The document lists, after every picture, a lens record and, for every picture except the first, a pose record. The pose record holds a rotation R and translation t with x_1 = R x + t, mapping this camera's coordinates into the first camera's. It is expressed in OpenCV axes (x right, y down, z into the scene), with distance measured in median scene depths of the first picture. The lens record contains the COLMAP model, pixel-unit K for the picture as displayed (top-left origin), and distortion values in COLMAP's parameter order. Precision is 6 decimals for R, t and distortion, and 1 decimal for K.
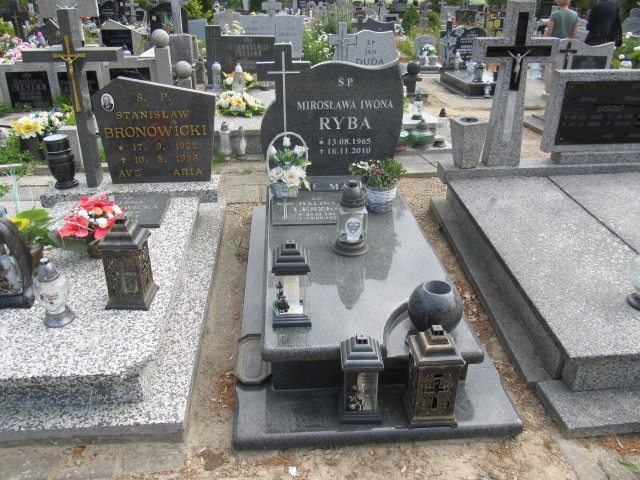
lens RADIAL K [[541.5, 0, 320.1], [0, 541.5, 239.0], [0, 0, 1]] dist [-0.059583, 0.027889]
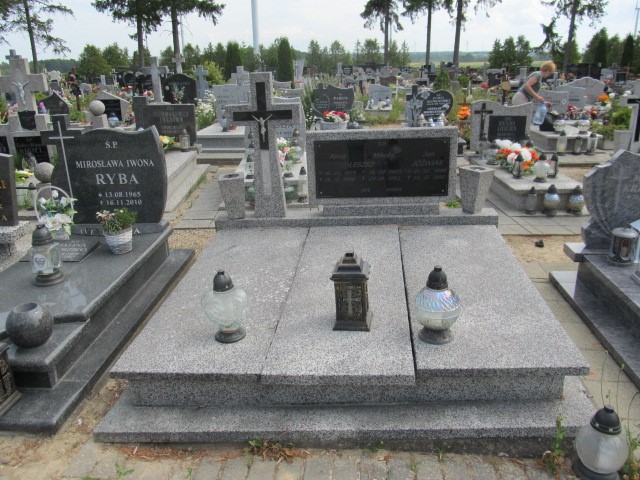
lens RADIAL K [[541.5, 0, 320.3], [0, 541.5, 240.9], [0, 0, 1]] dist [-0.059583, 0.027889]
pose [[0.988817, 0.020833, -0.147674, 0.651908], [-0.036254, 0.994070, -0.102520, 0.023456], [0.144663, 0.106728, 0.983708, -0.072729]]
